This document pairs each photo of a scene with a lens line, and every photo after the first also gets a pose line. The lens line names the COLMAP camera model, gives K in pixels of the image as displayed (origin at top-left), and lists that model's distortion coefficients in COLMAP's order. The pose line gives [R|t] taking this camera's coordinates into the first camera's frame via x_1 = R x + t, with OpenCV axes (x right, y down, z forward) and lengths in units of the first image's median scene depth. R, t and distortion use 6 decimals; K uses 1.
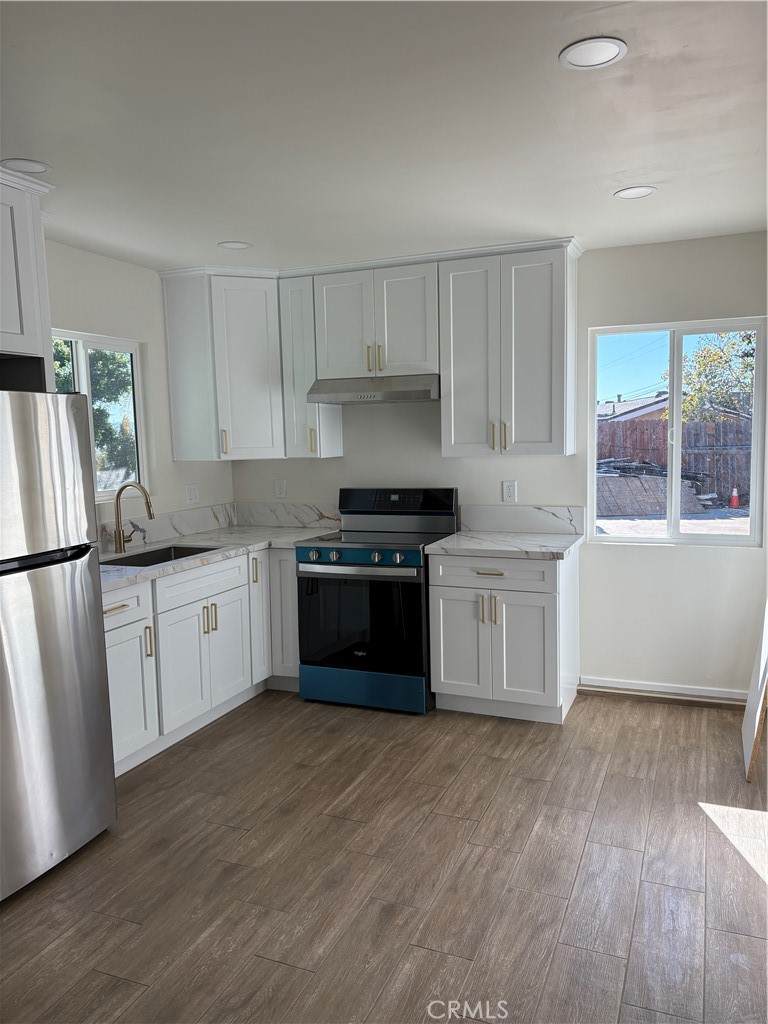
lens RADIAL K [[779.8, 0, 392.0], [0, 779.8, 511.7], [0, 0, 1]] dist [0.061014, -0.062234]
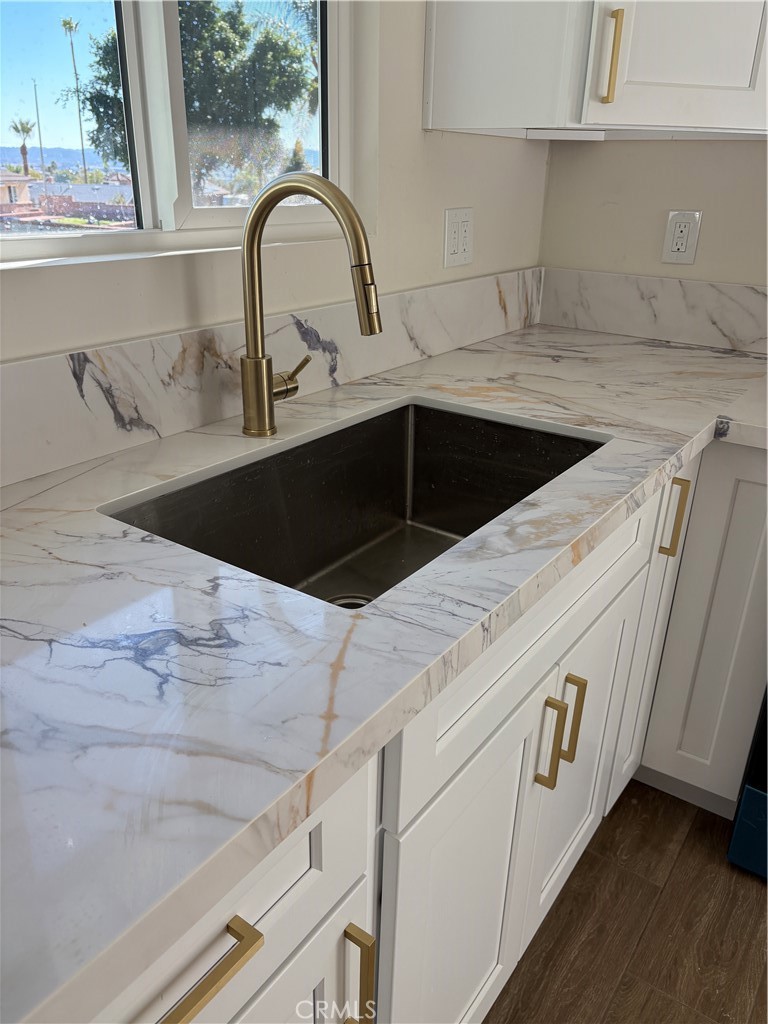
lens RADIAL K [[779.8, 0, 383.6], [0, 779.8, 508.6], [0, 0, 1]] dist [0.061014, -0.062234]
pose [[0.973559, 0.133068, -0.185677, -0.231037], [-0.071016, 0.948847, 0.307647, -0.014774], [0.217117, -0.286326, 0.933208, 0.695094]]
